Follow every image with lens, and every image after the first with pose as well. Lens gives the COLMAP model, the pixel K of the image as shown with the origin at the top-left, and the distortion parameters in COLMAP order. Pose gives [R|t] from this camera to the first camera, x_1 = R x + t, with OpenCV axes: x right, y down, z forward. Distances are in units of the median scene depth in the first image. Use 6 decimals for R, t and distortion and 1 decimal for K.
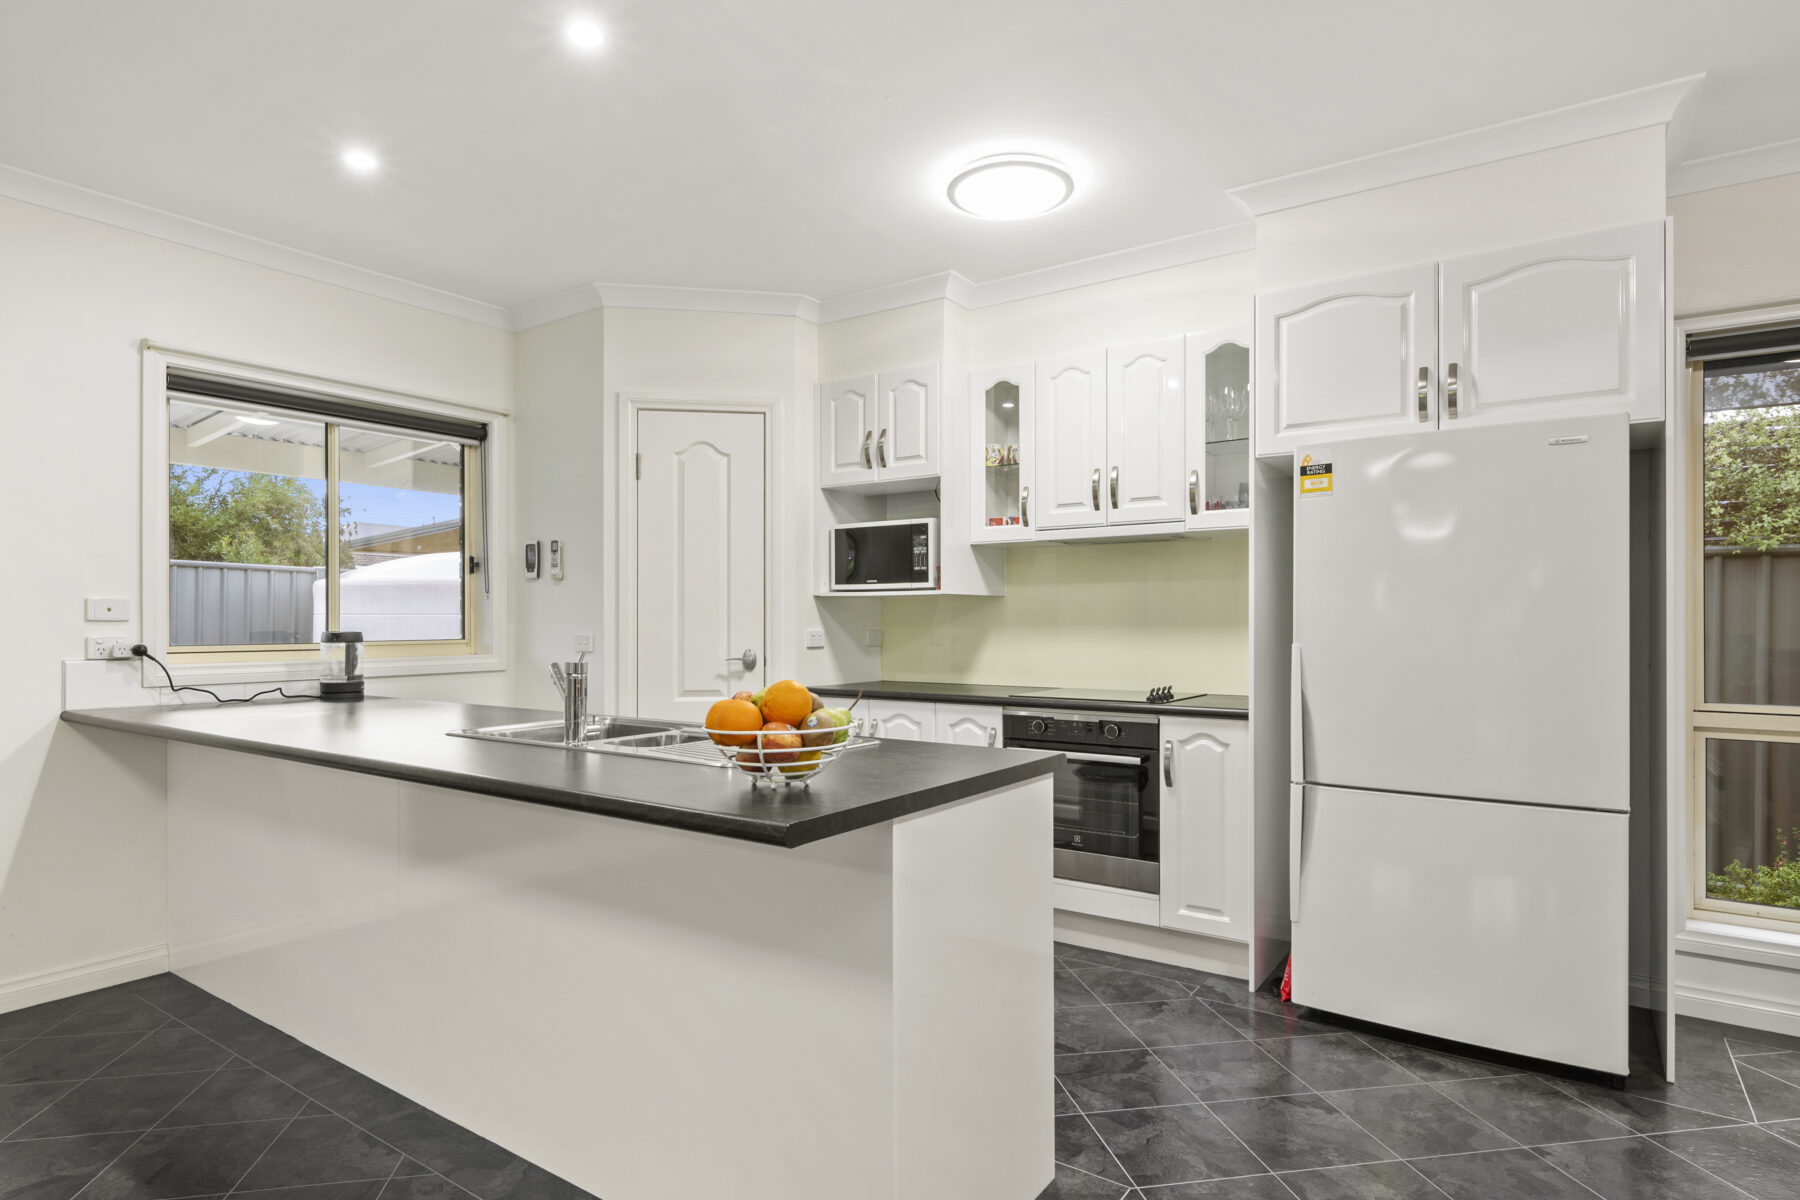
lens RADIAL K [[958.2, 0, 900.0], [0, 958.2, 600.0], [0, 0, 1]] dist [0.001017, 0.000020]
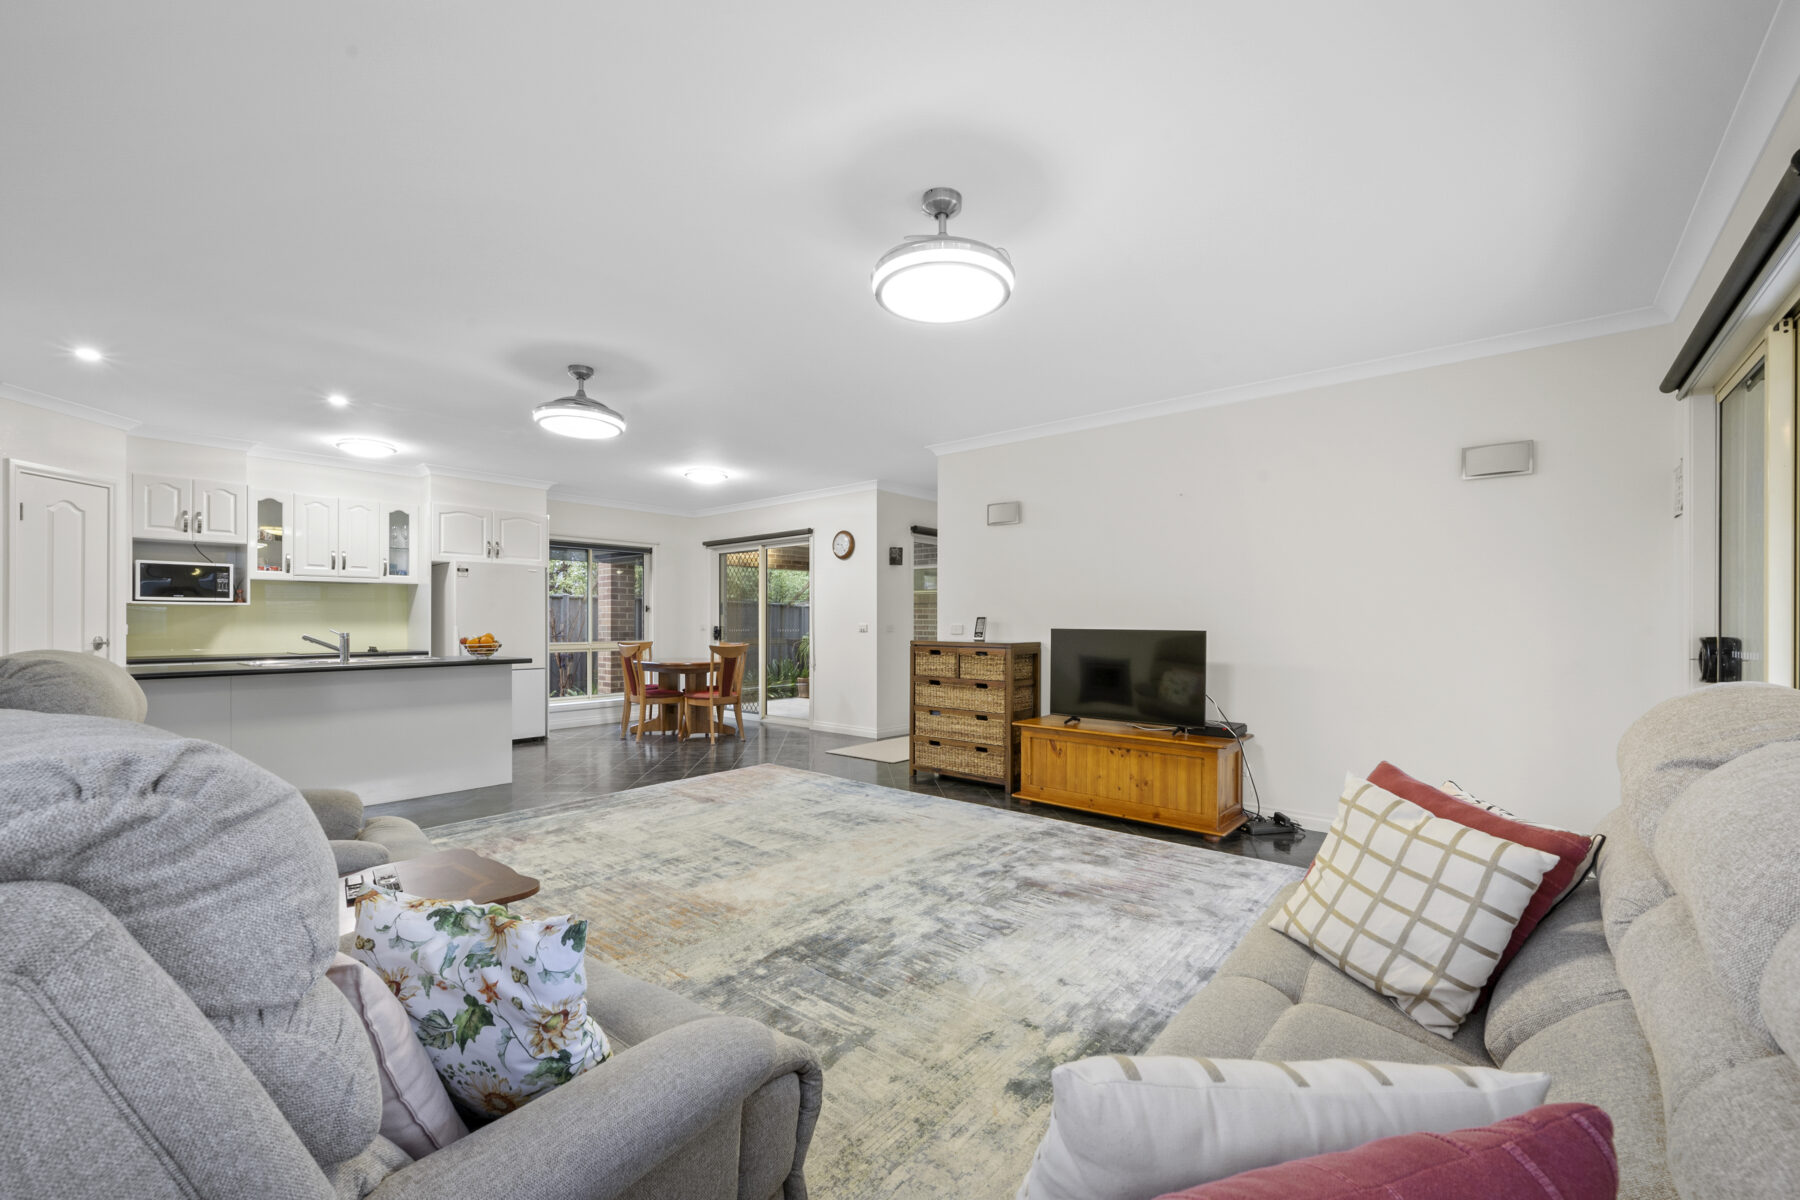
lens RADIAL K [[744.3, 0, 899.2], [0, 744.3, 618.6], [0, 0, 1]] dist [-0.000210, -0.000029]
pose [[0.092316, 0.002463, 0.995727, -1.329364], [-0.016824, 0.999858, -0.000914, 0.001151], [-0.995588, -0.016667, 0.092344, -0.456898]]
